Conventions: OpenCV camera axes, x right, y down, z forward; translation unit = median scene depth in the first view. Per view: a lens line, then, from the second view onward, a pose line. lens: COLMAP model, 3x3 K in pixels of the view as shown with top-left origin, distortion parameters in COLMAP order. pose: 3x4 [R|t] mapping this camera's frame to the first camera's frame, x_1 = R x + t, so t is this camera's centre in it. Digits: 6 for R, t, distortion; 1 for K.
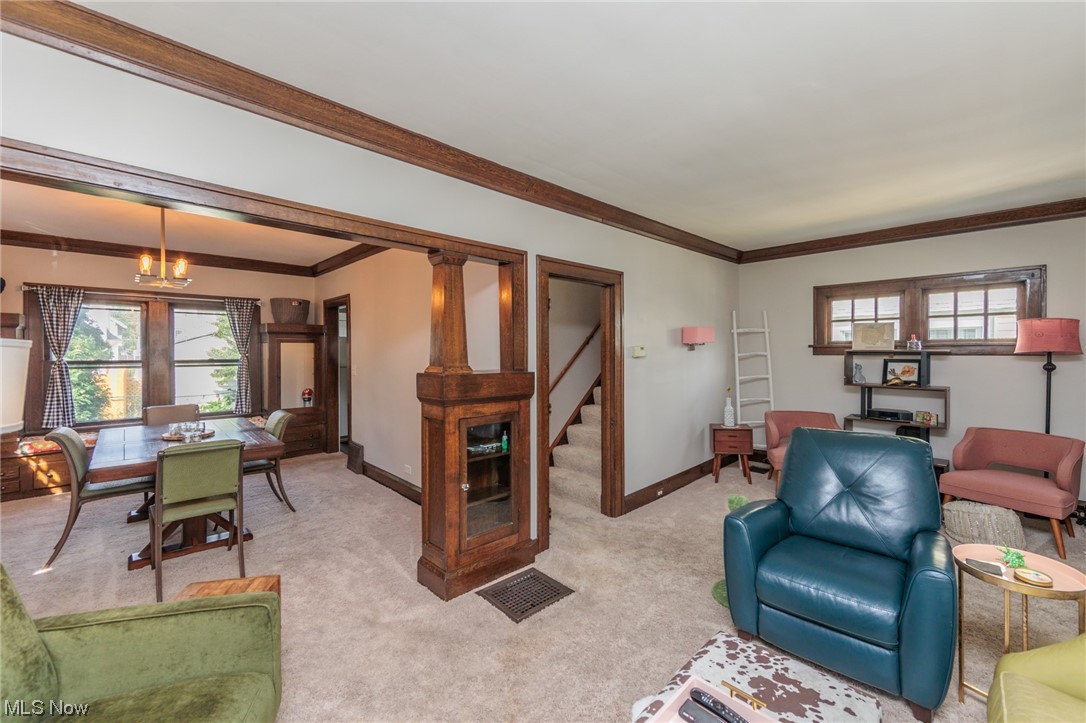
lens RADIAL K [[422.5, 0, 549.0], [0, 422.5, 355.2], [0, 0, 1]] dist [0.001472, -0.001700]
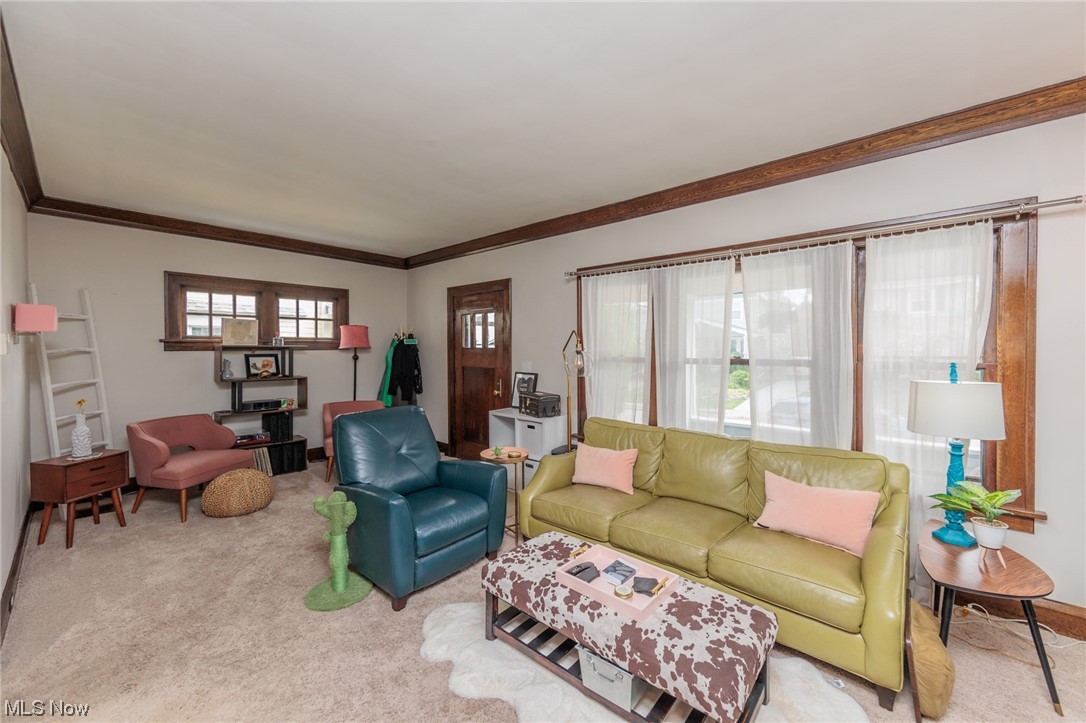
lens RADIAL K [[422.5, 0, 549.5], [0, 422.5, 351.8], [0, 0, 1]] dist [0.001472, -0.001700]
pose [[-0.053563, -0.007111, 0.998539, -0.304959], [0.006609, 0.999950, 0.007476, 0.000294], [-0.998543, 0.006999, -0.053514, 0.304762]]
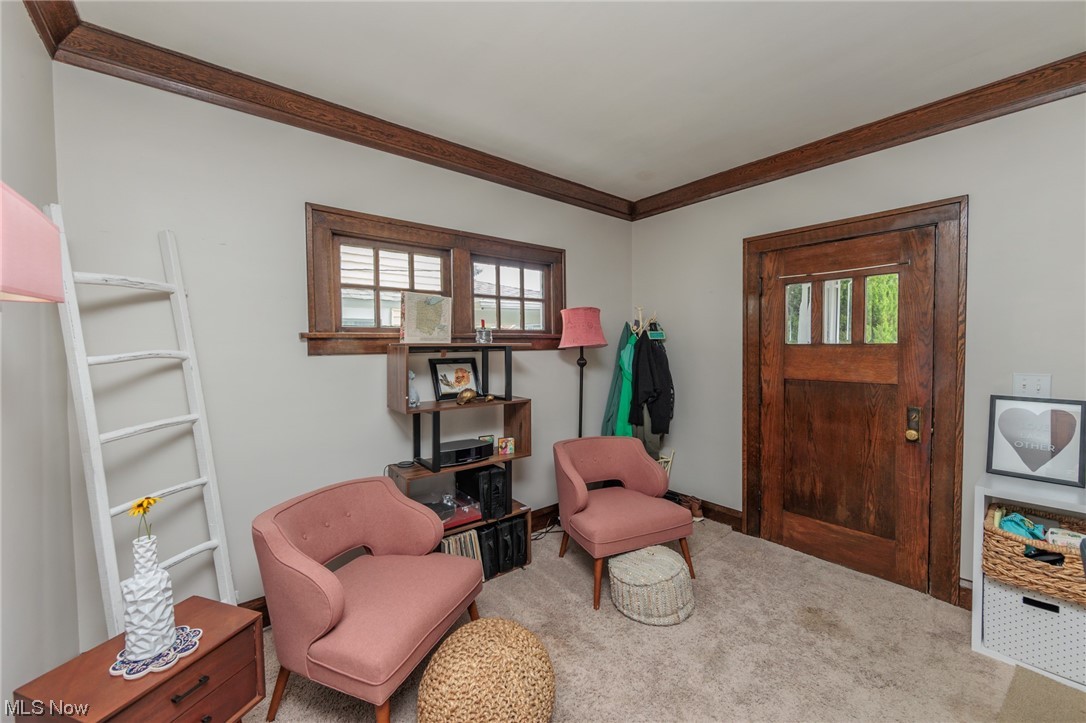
lens RADIAL K [[422.5, 0, 554.3], [0, 422.5, 354.3], [0, 0, 1]] dist [0.001472, -0.001700]
pose [[0.082628, -0.021034, 0.996358, 0.221263], [0.015893, 0.999678, 0.019786, -0.006885], [-0.996454, 0.014200, 0.082935, 0.792287]]
